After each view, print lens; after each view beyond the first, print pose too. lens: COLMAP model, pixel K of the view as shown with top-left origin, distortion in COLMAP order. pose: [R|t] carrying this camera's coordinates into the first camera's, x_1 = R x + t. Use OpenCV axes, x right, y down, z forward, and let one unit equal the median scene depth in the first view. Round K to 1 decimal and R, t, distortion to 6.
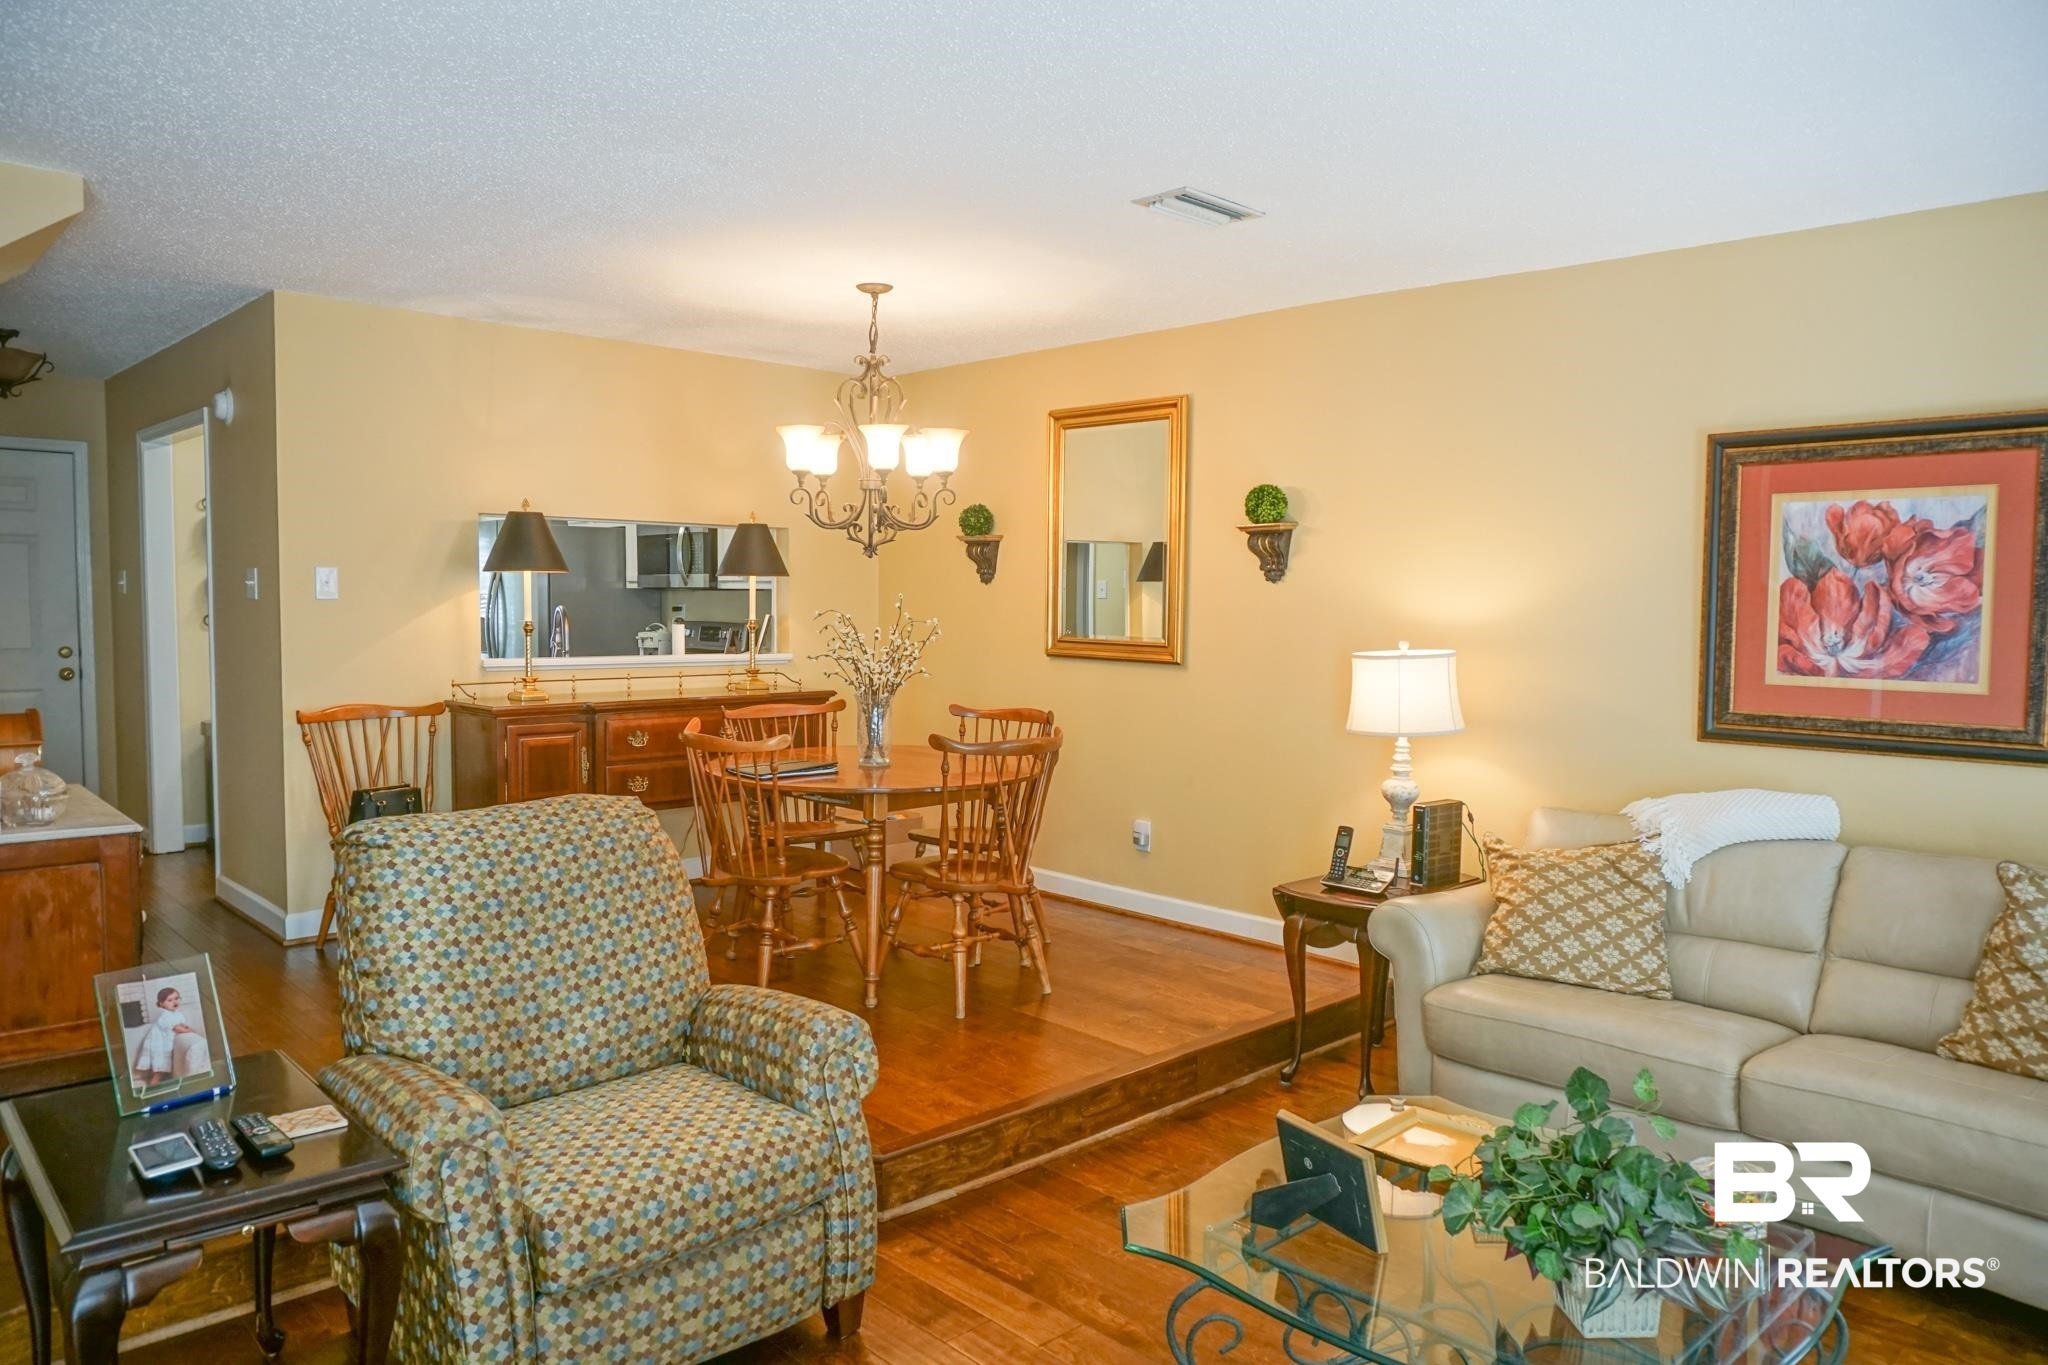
lens RADIAL K [[1351.5, 0, 1024.0], [0, 1351.5, 682.5], [0, 0, 1]] dist [-0.059474, 0.027217]
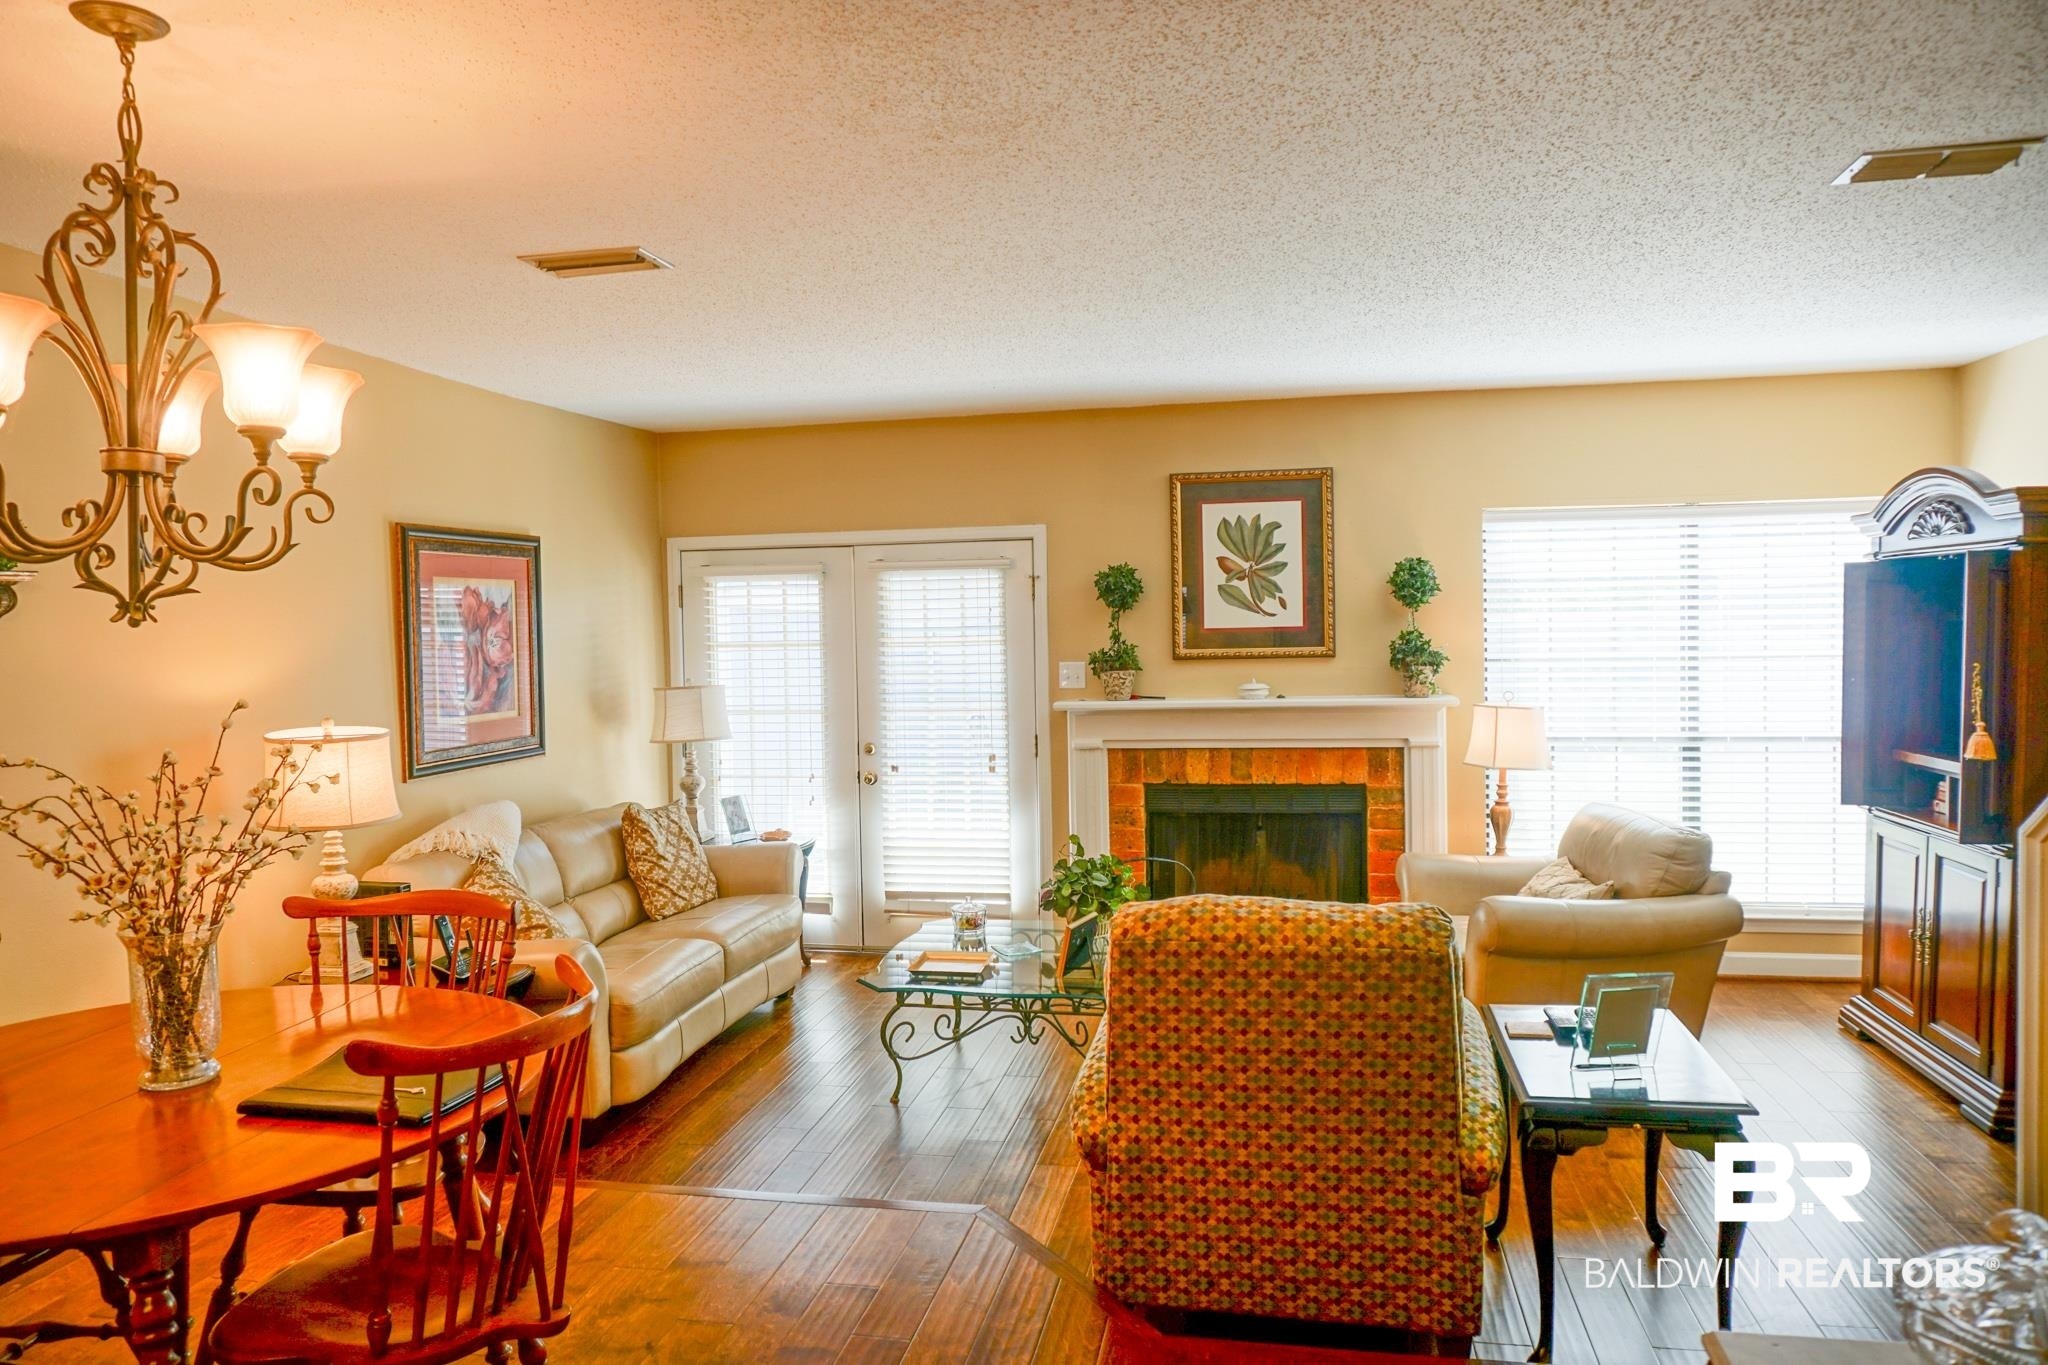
lens RADIAL K [[1351.5, 0, 1024.0], [0, 1351.5, 682.5], [0, 0, 1]] dist [-0.059474, 0.027217]
pose [[-0.560254, -0.032523, 0.827682, -0.851892], [0.073620, 0.993319, 0.088864, -0.120462], [-0.825043, 0.110720, -0.554116, 1.325339]]
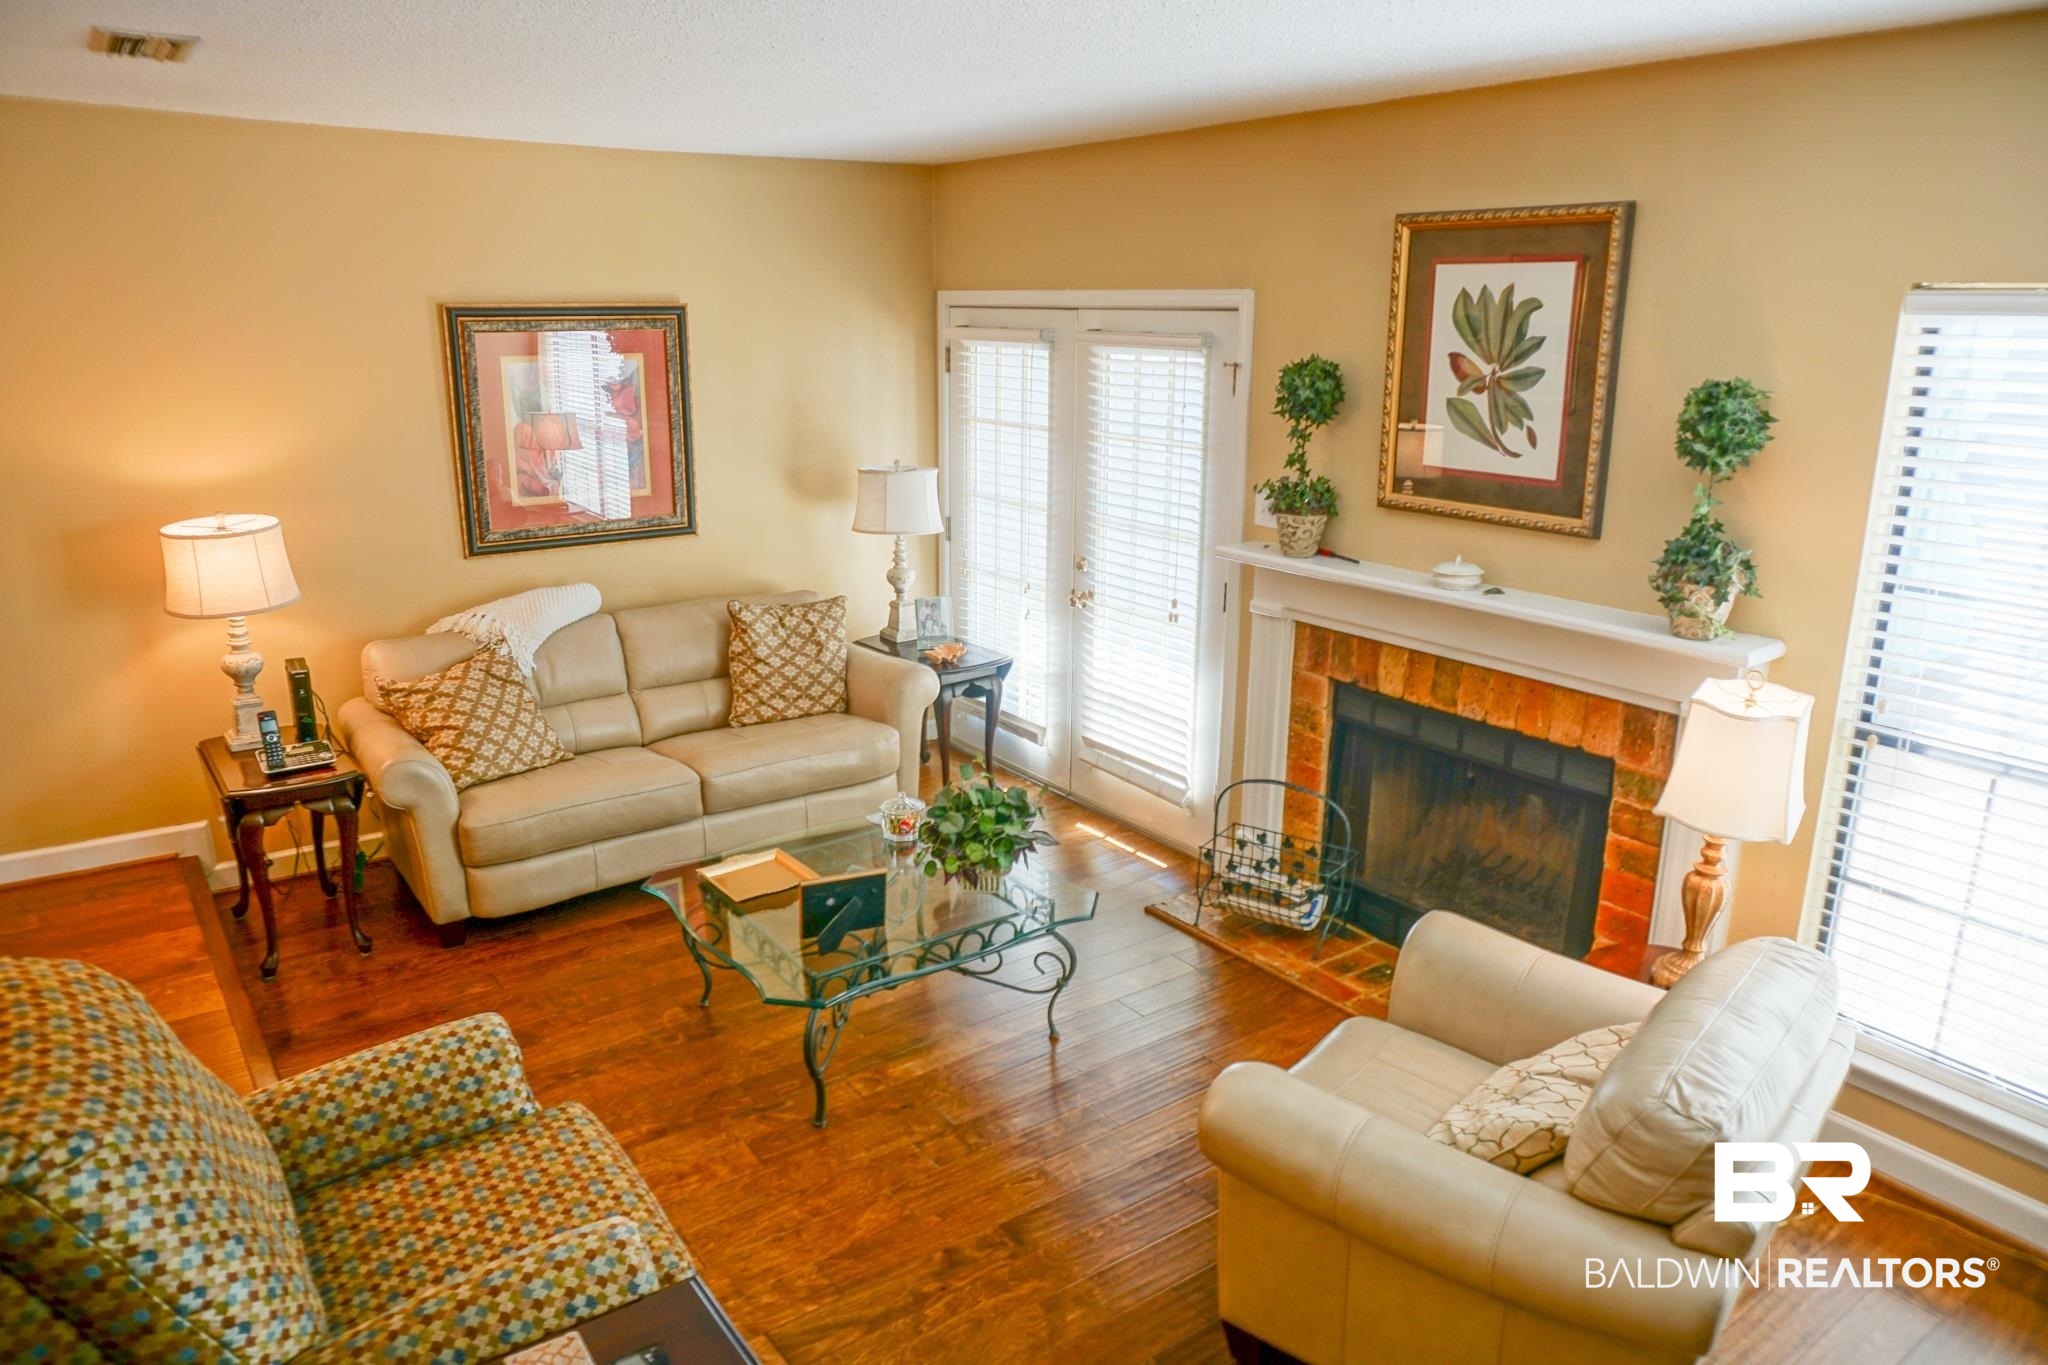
lens RADIAL K [[1351.5, 0, 1024.0], [0, 1351.5, 682.5], [0, 0, 1]] dist [-0.059474, 0.027217]
pose [[0.140078, -0.271198, 0.952276, -0.696676], [0.061803, 0.962278, 0.264956, -0.158460], [-0.988210, 0.021739, 0.151555, 0.344641]]
